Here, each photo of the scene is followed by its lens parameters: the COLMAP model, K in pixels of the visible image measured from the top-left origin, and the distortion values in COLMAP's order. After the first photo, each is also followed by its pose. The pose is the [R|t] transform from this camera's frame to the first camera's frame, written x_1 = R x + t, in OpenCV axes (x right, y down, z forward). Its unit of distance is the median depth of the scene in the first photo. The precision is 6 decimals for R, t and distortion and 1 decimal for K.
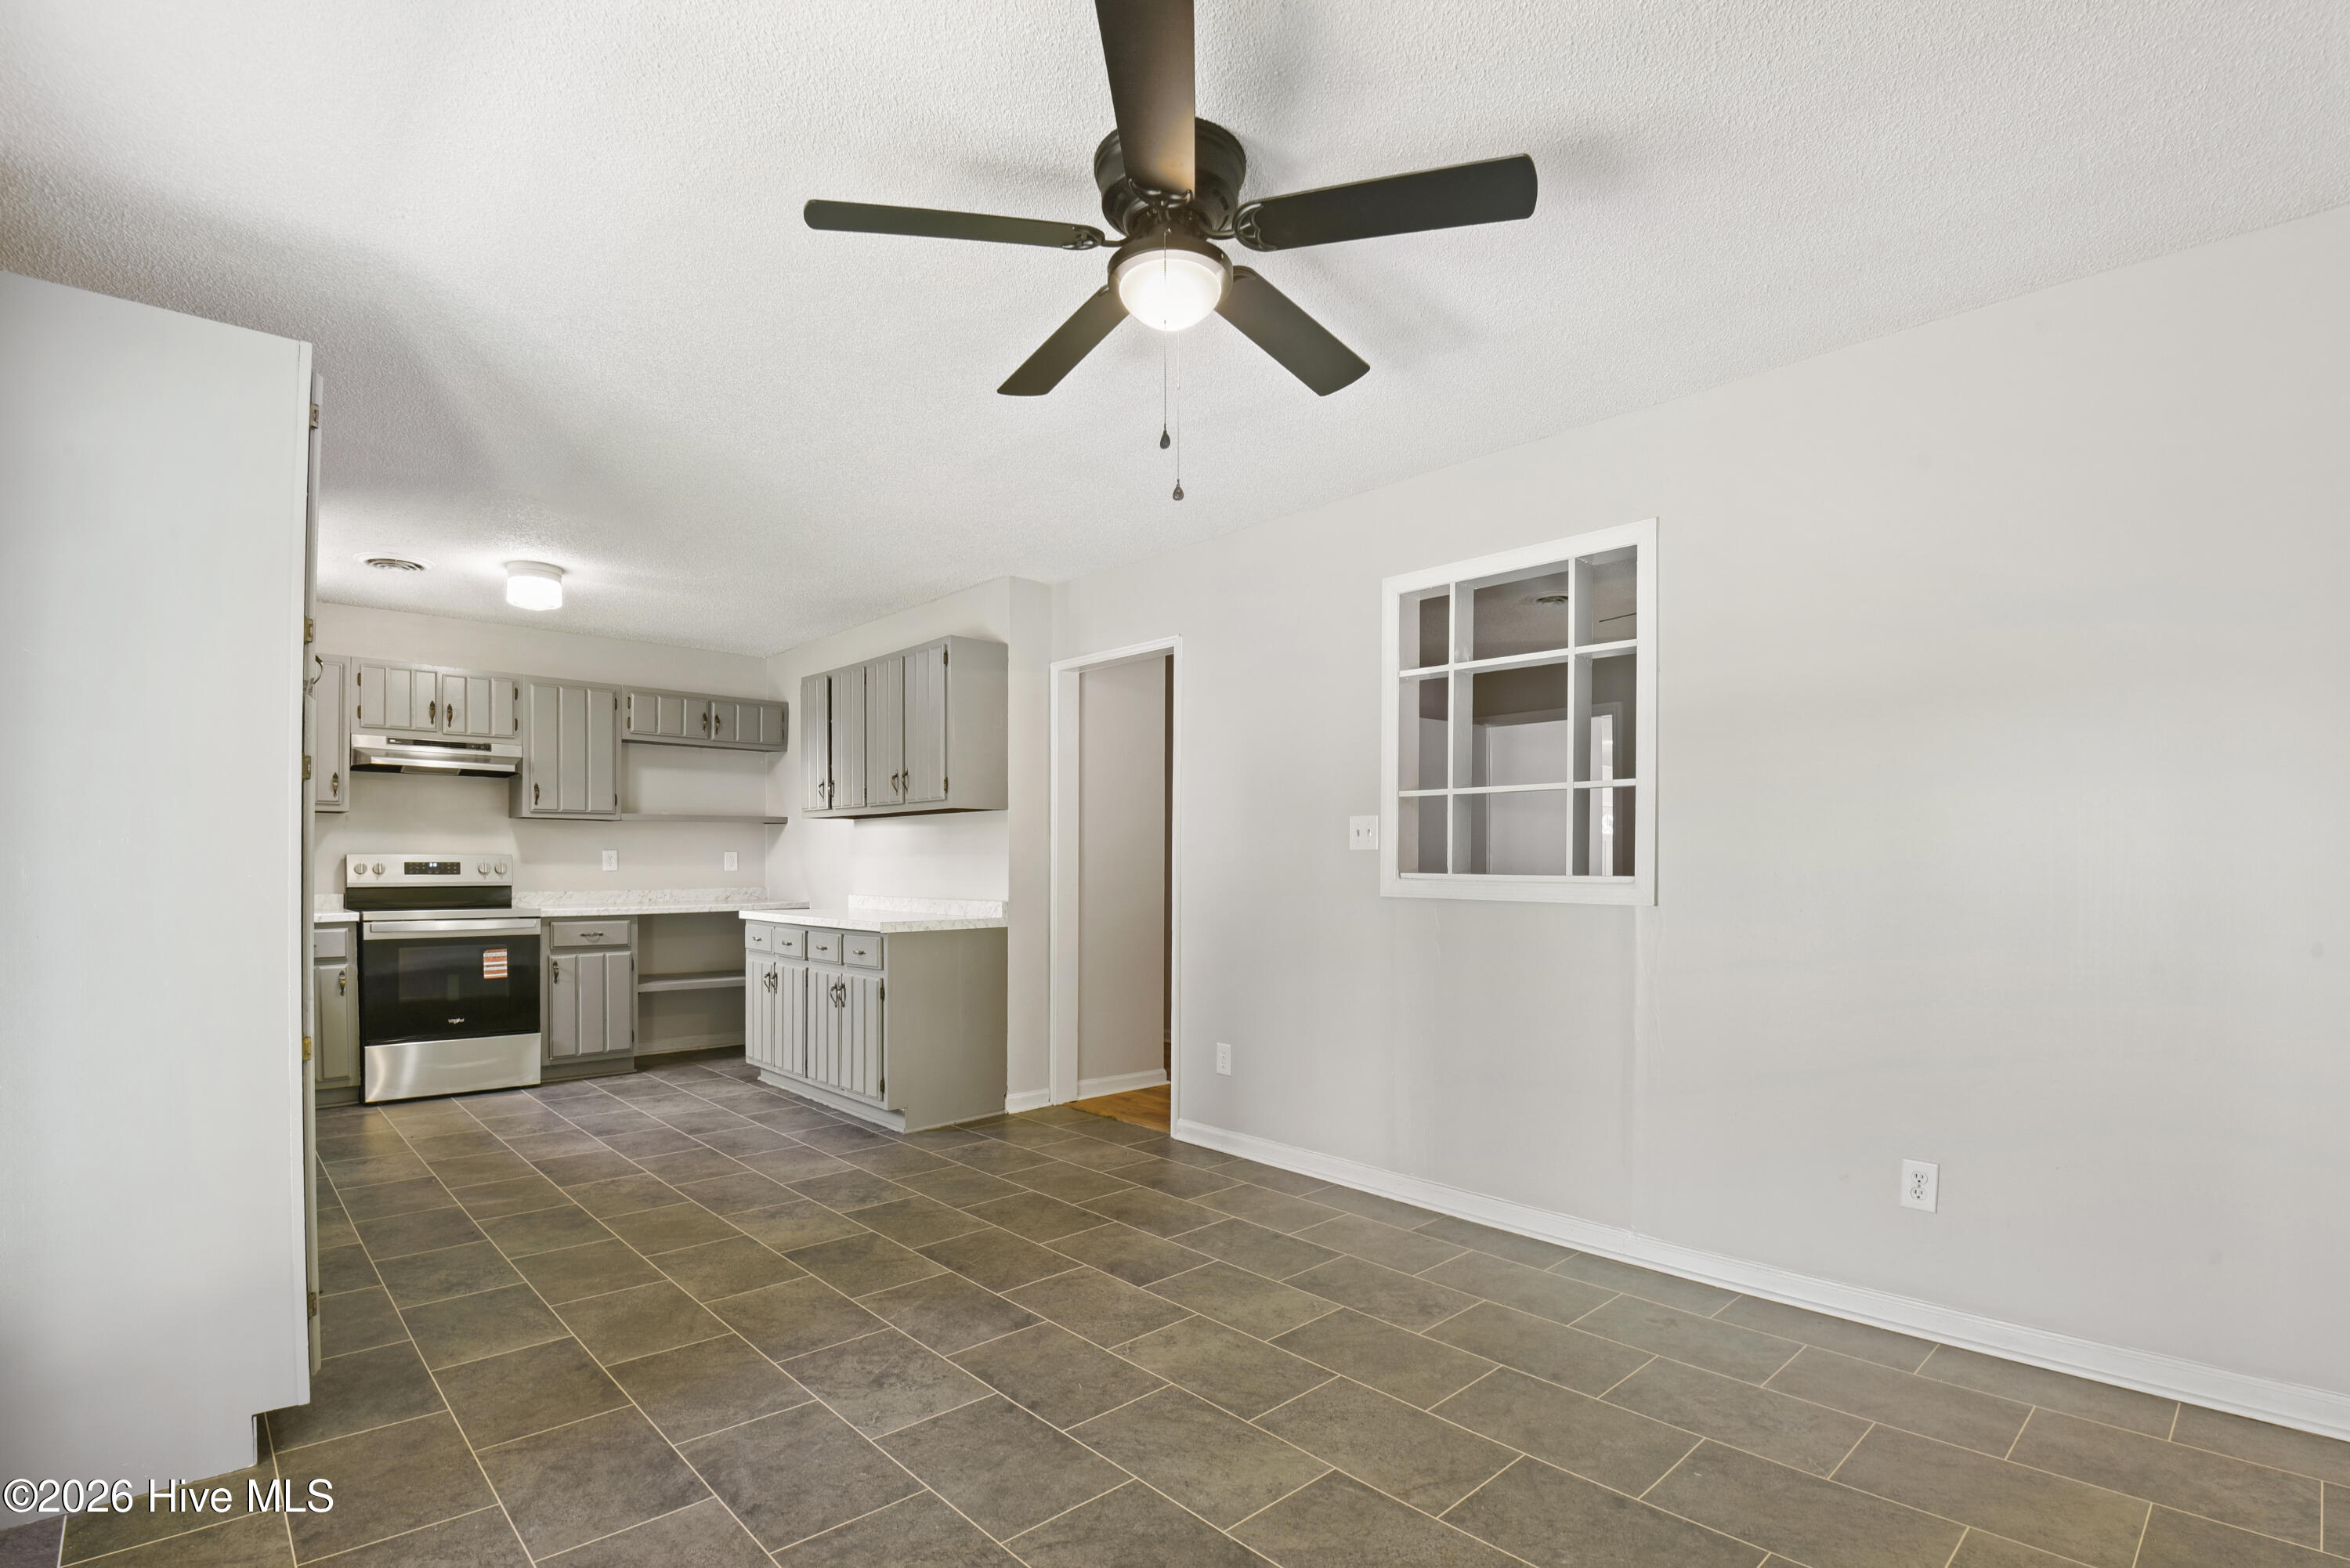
lens RADIAL K [[1107.7, 0, 1178.2], [0, 1107.7, 871.6], [0, 0, 1]] dist [-0.001608, -0.037100]
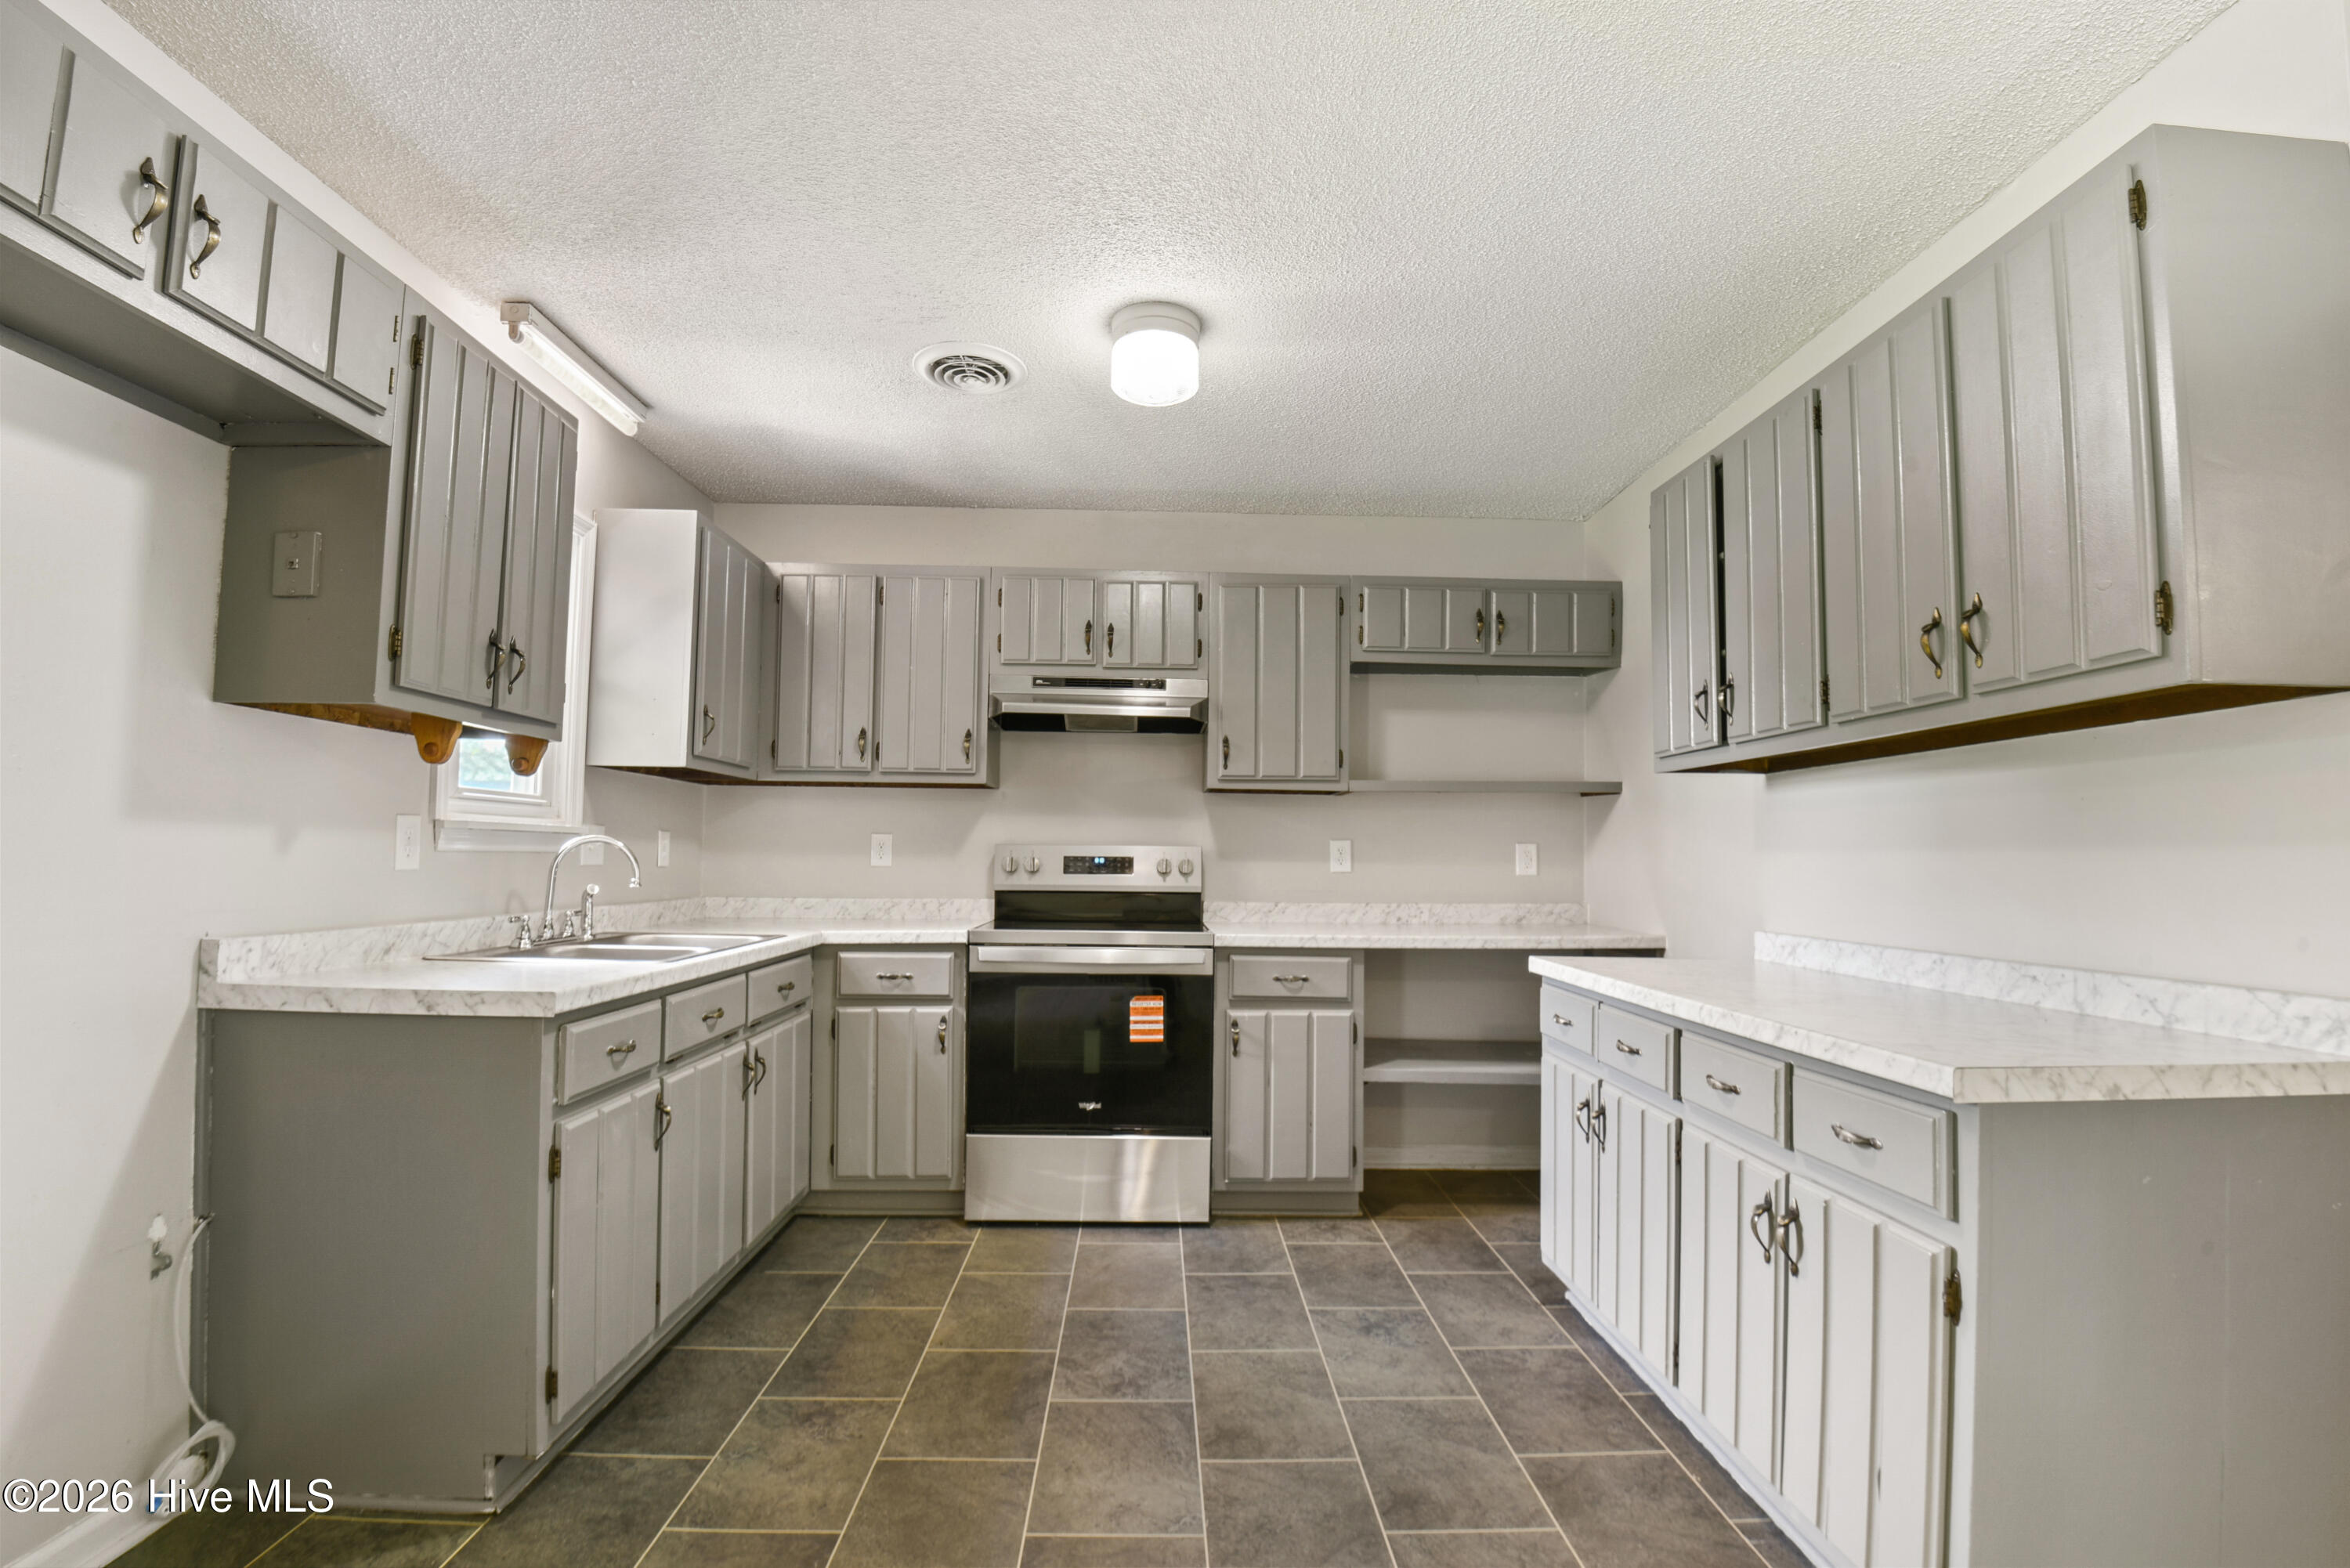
lens RADIAL K [[1076.1, 0, 1175.6], [0, 1076.1, 810.4], [0, 0, 1]] dist [-0.002476, -0.026680]
pose [[0.747779, -0.022080, -0.663581, -0.193052], [-0.015162, 0.998618, -0.050313, -0.004215], [0.663775, 0.047684, 0.746411, 0.531579]]
